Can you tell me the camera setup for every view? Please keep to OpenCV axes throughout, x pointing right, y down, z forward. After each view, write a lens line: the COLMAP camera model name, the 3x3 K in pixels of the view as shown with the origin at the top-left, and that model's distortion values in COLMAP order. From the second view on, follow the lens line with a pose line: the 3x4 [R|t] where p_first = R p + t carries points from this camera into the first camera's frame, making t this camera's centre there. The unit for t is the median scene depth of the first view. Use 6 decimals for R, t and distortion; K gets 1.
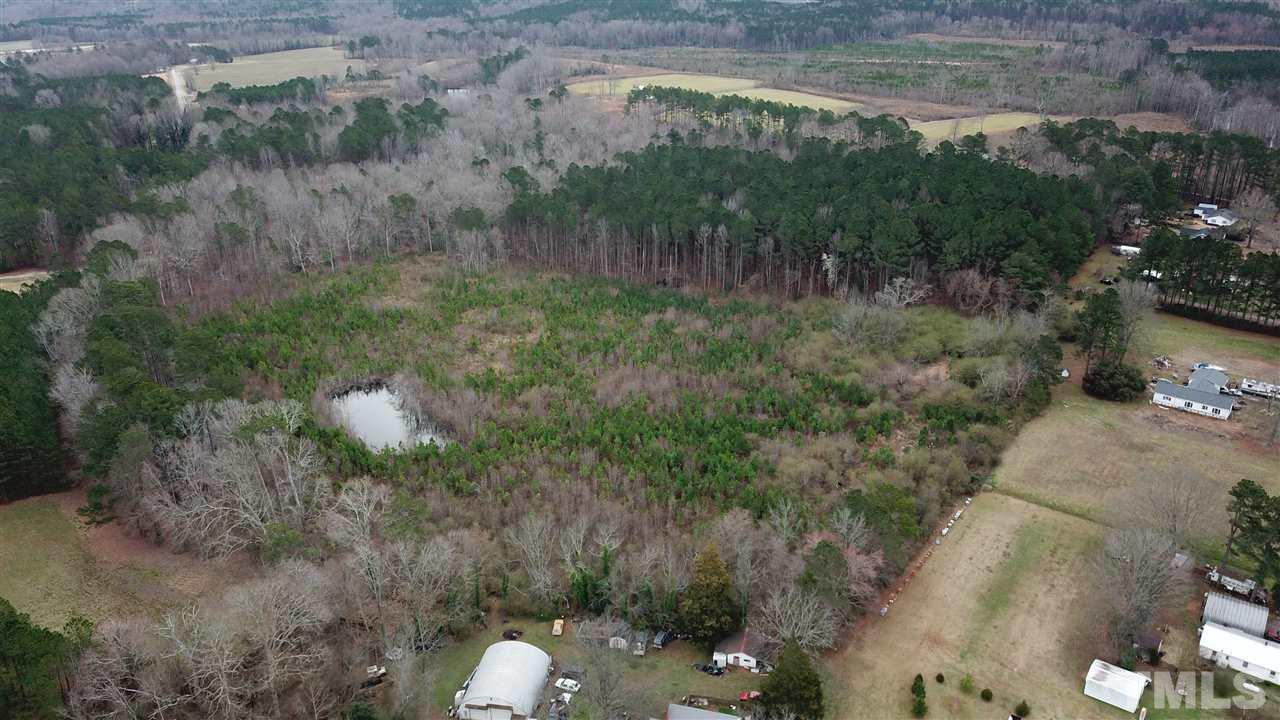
lens RADIAL K [[1000.2, 0, 634.6], [0, 1000.2, 370.2], [0, 0, 1]] dist [0.014385, -0.009450]
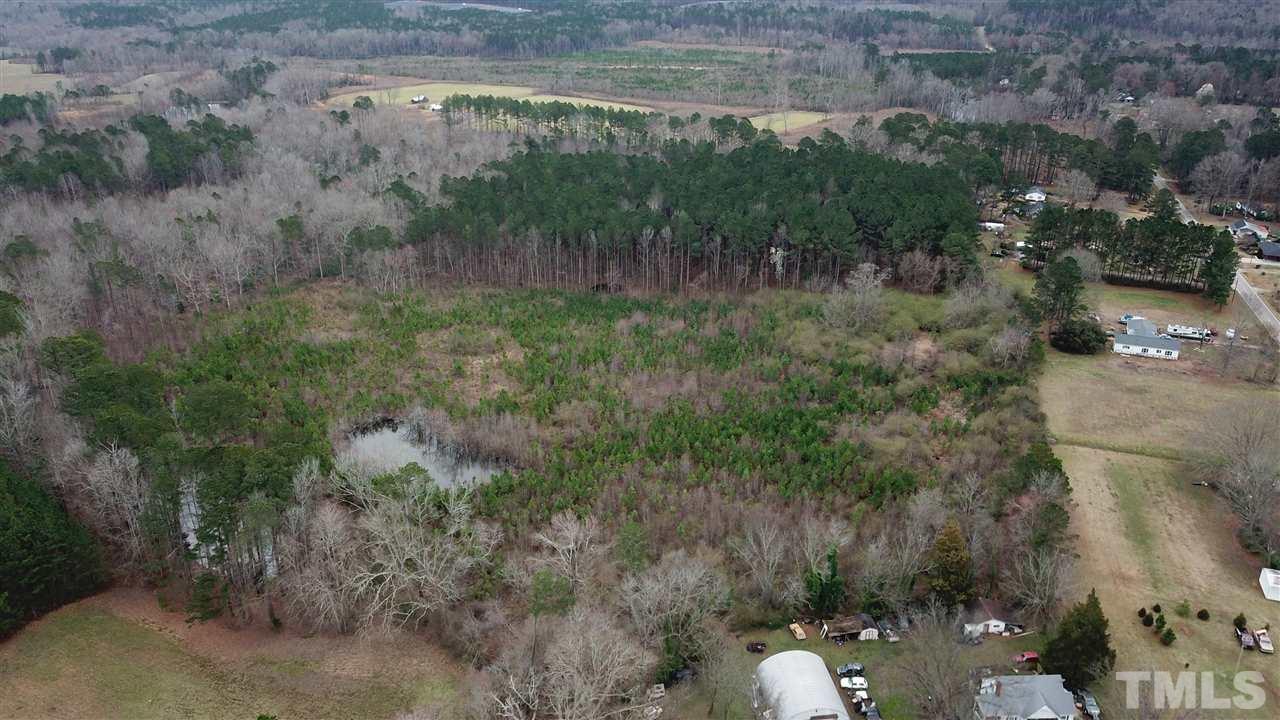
lens RADIAL K [[1000.2, 0, 645.5], [0, 1000.2, 357.5], [0, 0, 1]] dist [0.014385, -0.009450]
pose [[0.946731, -0.104247, 0.304684, -0.200003], [0.110303, 0.993894, -0.002681, -0.010462], [-0.302544, 0.036146, 0.952450, 0.038304]]
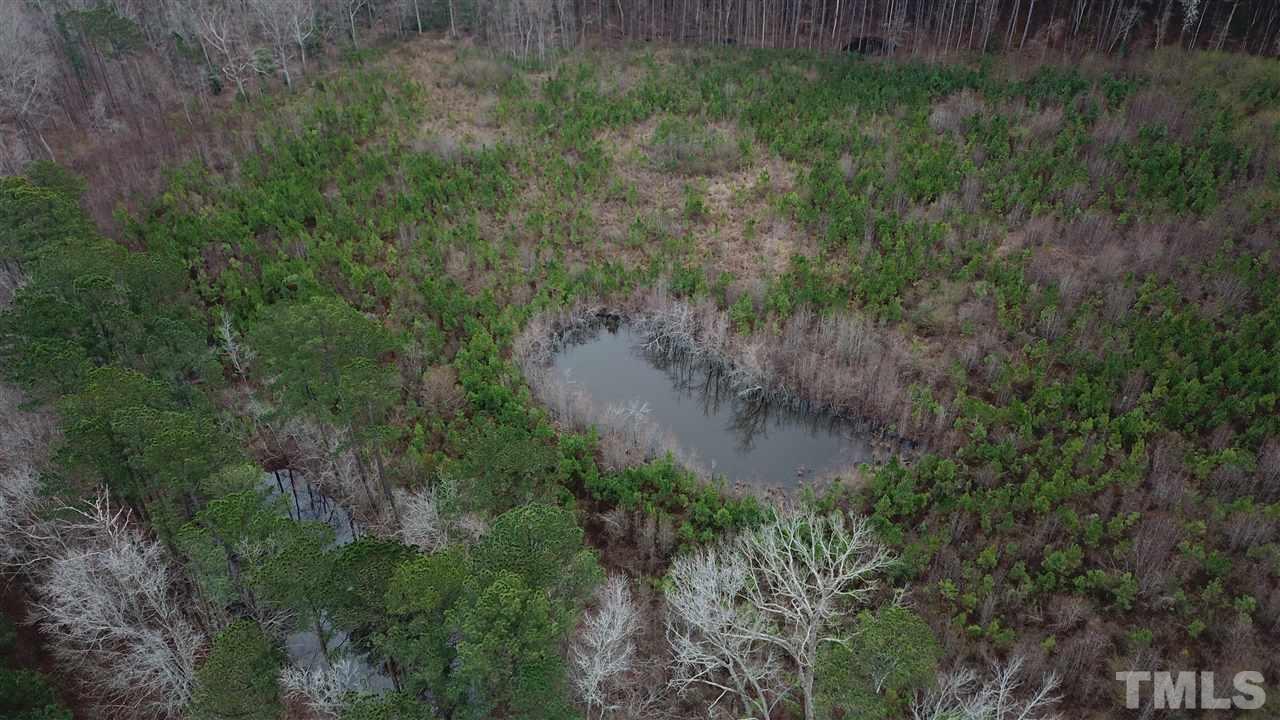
lens RADIAL K [[1000.2, 0, 631.0], [0, 1000.2, 360.8], [0, 0, 1]] dist [0.014385, -0.009450]
pose [[0.960789, -0.168248, 0.220403, -0.235249], [0.112606, 0.963129, 0.244342, -0.058212], [-0.253387, -0.209942, 0.944309, 0.343020]]
